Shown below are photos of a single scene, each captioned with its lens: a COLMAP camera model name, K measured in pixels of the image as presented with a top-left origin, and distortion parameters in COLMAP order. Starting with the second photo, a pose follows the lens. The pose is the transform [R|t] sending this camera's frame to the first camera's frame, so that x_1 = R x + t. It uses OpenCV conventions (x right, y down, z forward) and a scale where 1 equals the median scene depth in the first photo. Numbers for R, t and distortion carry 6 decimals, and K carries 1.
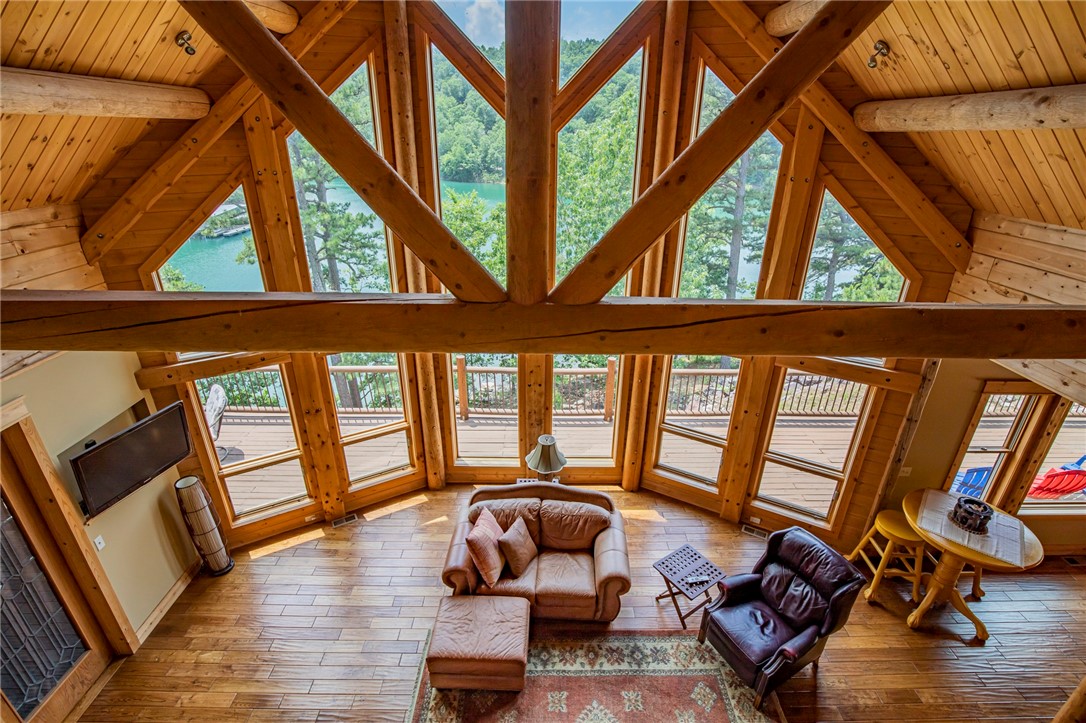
lens RADIAL K [[504.5, 0, 553.8], [0, 504.5, 359.2], [0, 0, 1]] dist [-0.028034, 0.001444]
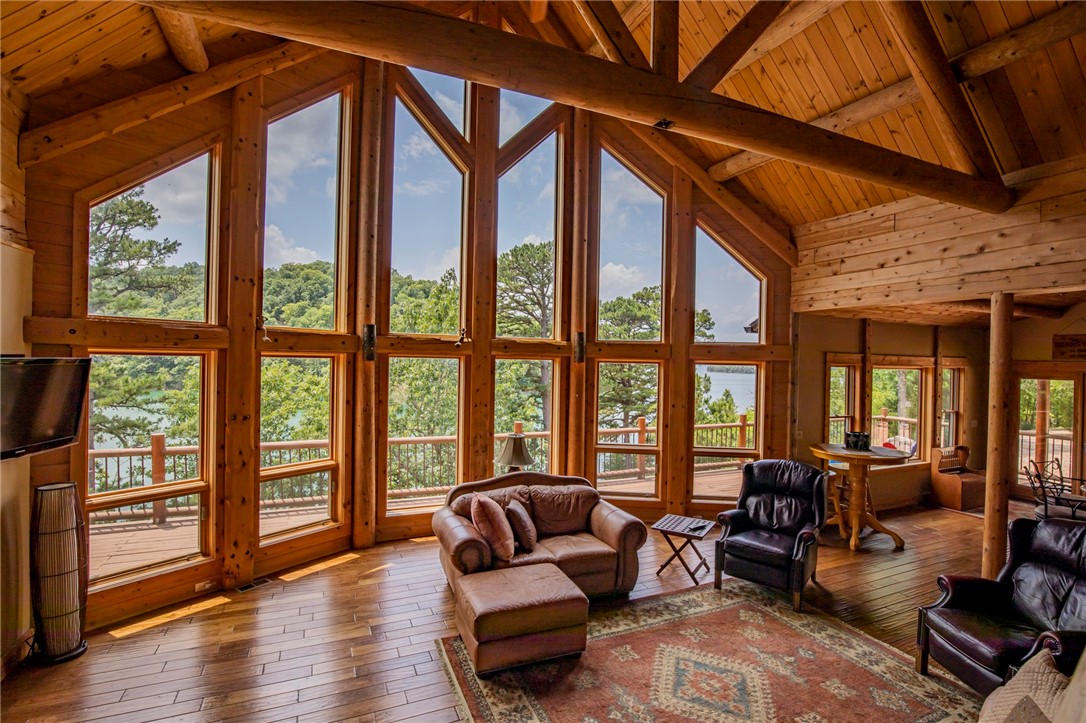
lens RADIAL K [[504.5, 0, 551.1], [0, 504.5, 360.7], [0, 0, 1]] dist [-0.028034, 0.001444]
pose [[0.915929, -0.000305, 0.401341, -0.403937], [0.160982, 0.916309, -0.366690, 0.467404], [-0.367640, 0.400471, 0.839323, 0.116204]]
